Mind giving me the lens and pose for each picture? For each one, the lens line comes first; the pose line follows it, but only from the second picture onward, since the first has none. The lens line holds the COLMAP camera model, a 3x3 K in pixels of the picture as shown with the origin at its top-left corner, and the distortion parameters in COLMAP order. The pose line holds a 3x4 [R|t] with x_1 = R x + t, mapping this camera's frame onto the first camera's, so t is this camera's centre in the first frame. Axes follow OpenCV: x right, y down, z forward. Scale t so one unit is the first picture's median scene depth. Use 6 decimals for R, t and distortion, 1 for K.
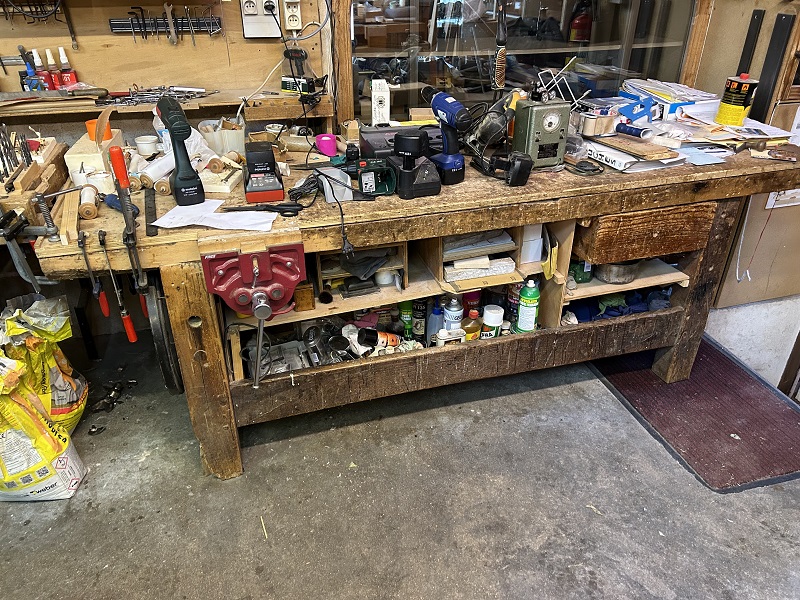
lens RADIAL K [[603.3, 0, 400.0], [0, 603.3, 300.0], [0, 0, 1]] dist [0.044587, -0.050977]
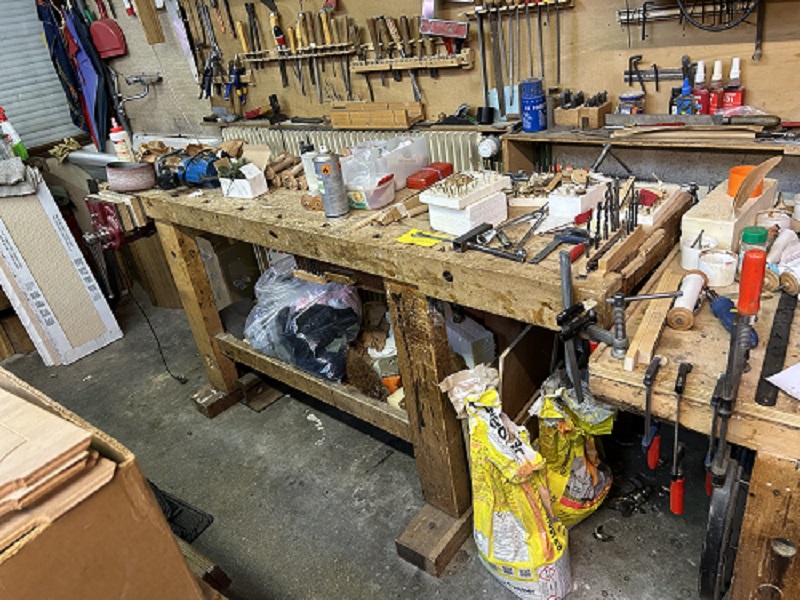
lens RADIAL K [[603.3, 0, 400.0], [0, 603.3, 300.0], [0, 0, 1]] dist [0.044587, -0.050977]
pose [[0.579512, 0.306437, -0.755157, -0.177229], [-0.281904, 0.944788, 0.167054, -0.178041], [0.764654, 0.116072, 0.633902, 0.308877]]
